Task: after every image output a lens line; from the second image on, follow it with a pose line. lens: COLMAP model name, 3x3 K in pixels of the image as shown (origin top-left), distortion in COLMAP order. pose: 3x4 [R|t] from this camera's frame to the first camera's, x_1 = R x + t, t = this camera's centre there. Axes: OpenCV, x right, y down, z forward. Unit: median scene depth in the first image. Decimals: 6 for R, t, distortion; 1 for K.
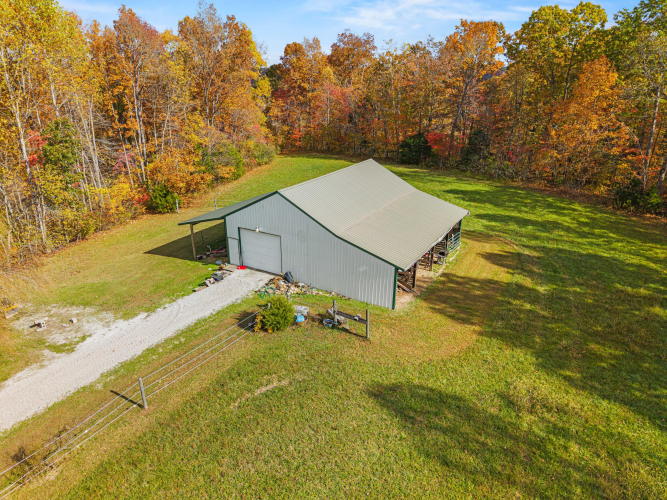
lens RADIAL K [[456.8, 0, 327.9], [0, 456.8, 246.2], [0, 0, 1]] dist [0.005952, 0.000163]
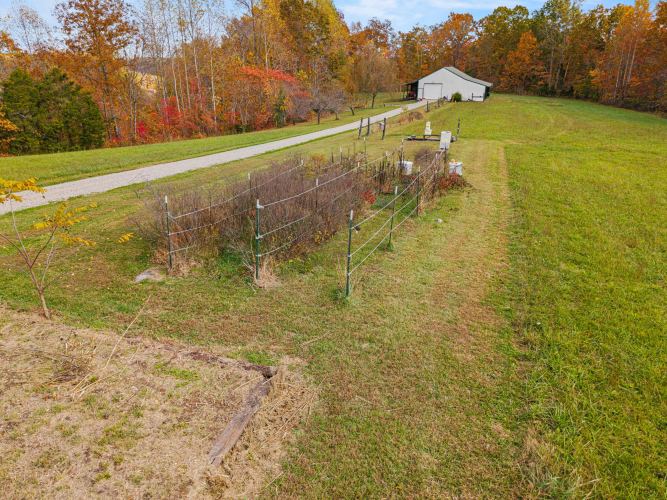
lens RADIAL K [[456.8, 0, 333.8], [0, 456.8, 248.7], [0, 0, 1]] dist [0.005952, 0.000163]
pose [[0.981953, -0.064038, 0.177954, -1.100481], [0.060754, 0.997868, 0.023847, 0.733137], [-0.179102, -0.012605, 0.983750, -1.420610]]
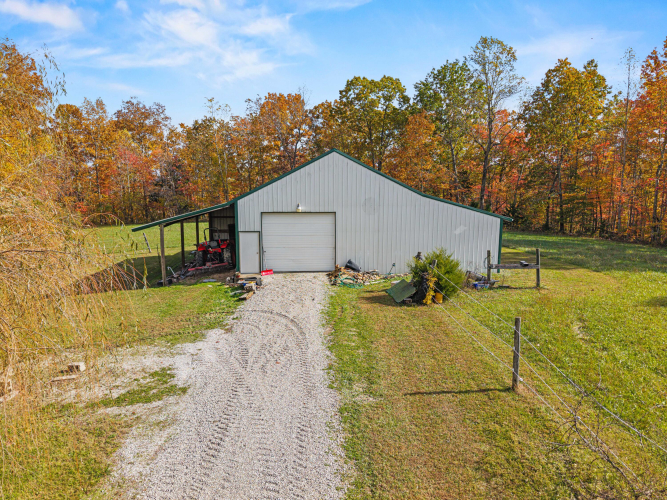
lens RADIAL K [[456.8, 0, 333.3], [0, 456.8, 243.5], [0, 0, 1]] dist [0.005952, 0.000163]
pose [[0.821297, -0.069161, 0.566293, -0.421734], [0.203391, 0.962896, -0.177381, 0.124724], [-0.533013, 0.260862, 0.804890, 0.329177]]
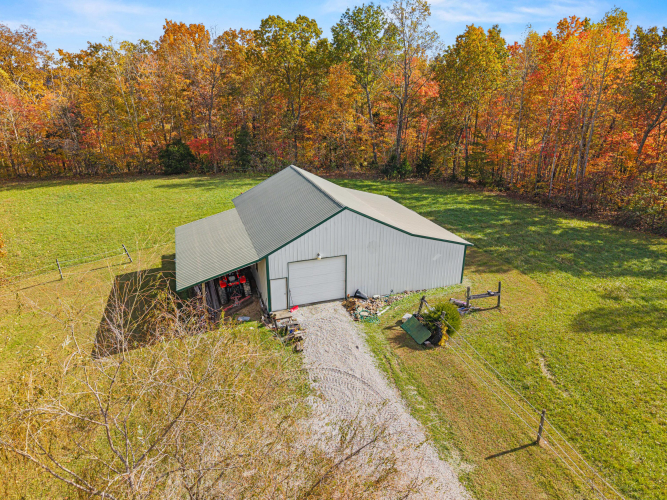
lens RADIAL K [[456.8, 0, 334.5], [0, 456.8, 247.6], [0, 0, 1]] dist [0.005952, 0.000163]
pose [[0.641212, -0.272447, 0.717370, -0.609140], [0.273369, 0.954619, 0.118203, -0.119719], [-0.717019, 0.120313, 0.686592, 0.308173]]
